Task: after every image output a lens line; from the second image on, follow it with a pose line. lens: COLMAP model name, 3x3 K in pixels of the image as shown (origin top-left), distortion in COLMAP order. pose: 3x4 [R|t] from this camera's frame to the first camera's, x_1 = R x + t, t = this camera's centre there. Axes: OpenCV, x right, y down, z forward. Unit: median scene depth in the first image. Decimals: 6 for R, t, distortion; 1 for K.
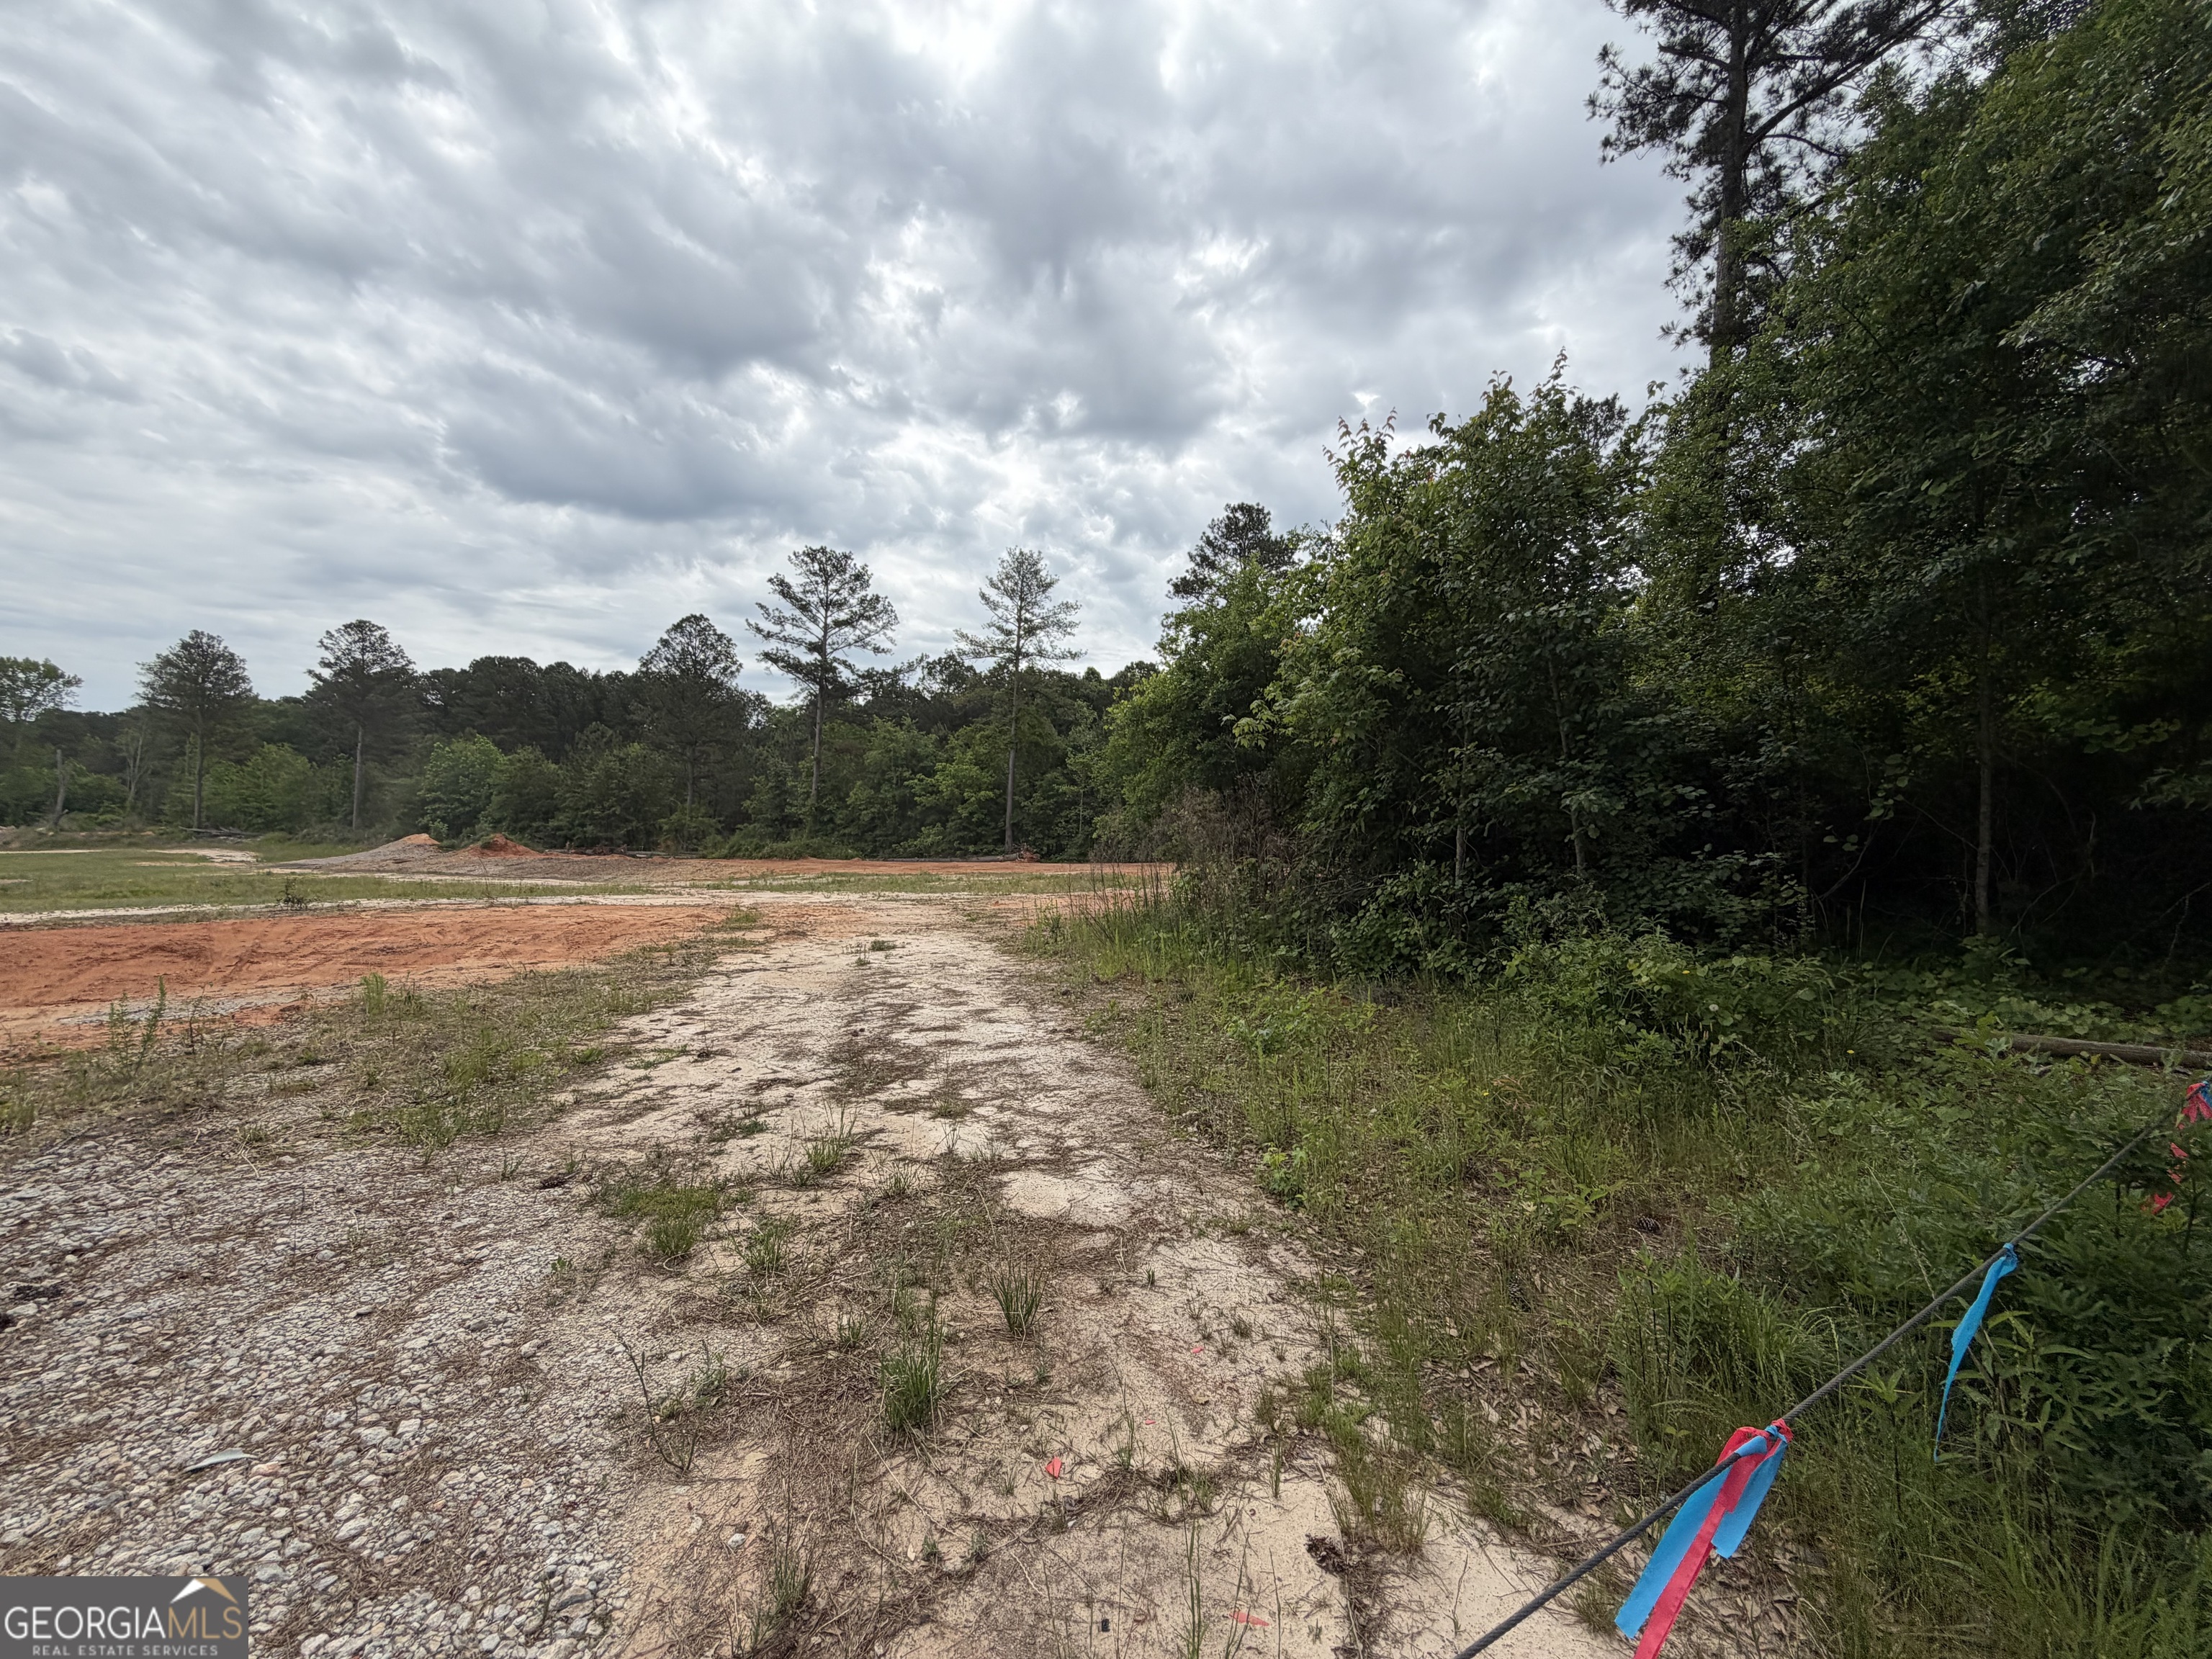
lens RADIAL K [[880.8, 0, 1100.8], [0, 880.8, 845.3], [0, 0, 1]] dist [0.000826, -0.000134]
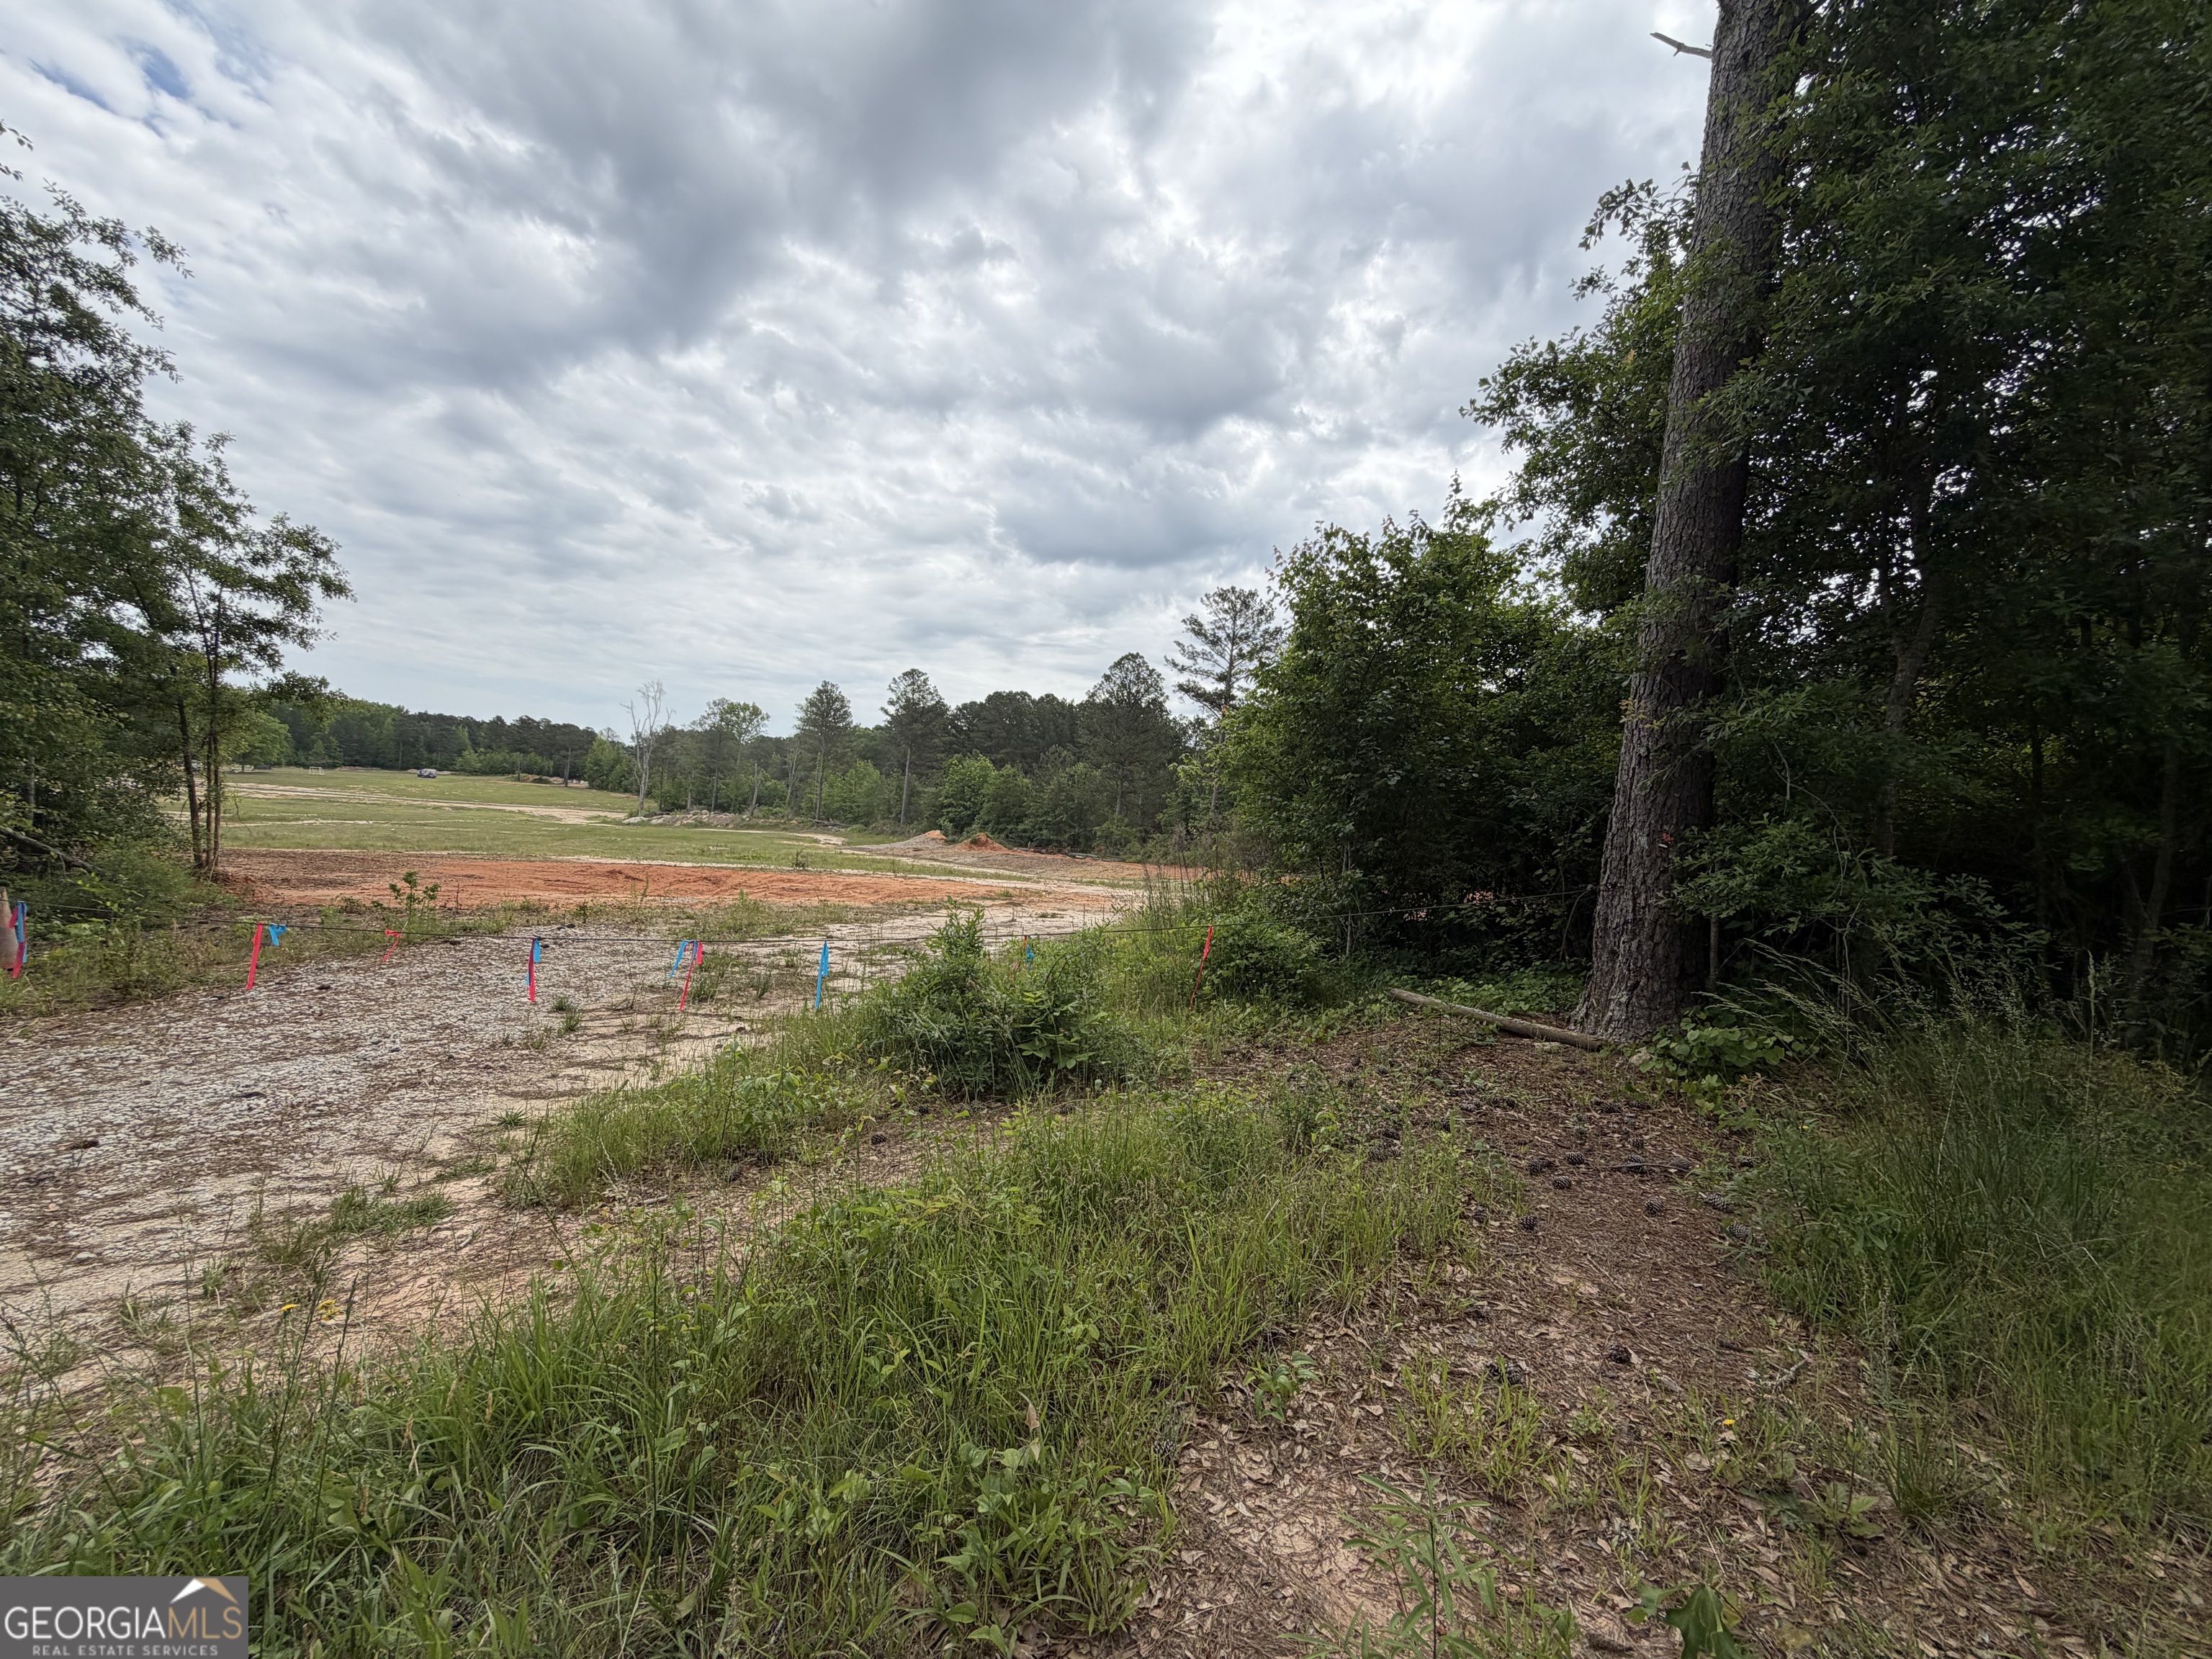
lens RADIAL K [[911.7, 0, 1117.3], [0, 911.7, 802.6], [0, 0, 1]] dist [-0.007689, 0.013905]
pose [[0.873927, 0.029217, -0.485178, 0.116492], [-0.063344, 0.996525, -0.054089, 0.002168], [0.481912, 0.078003, 0.872741, -0.049208]]
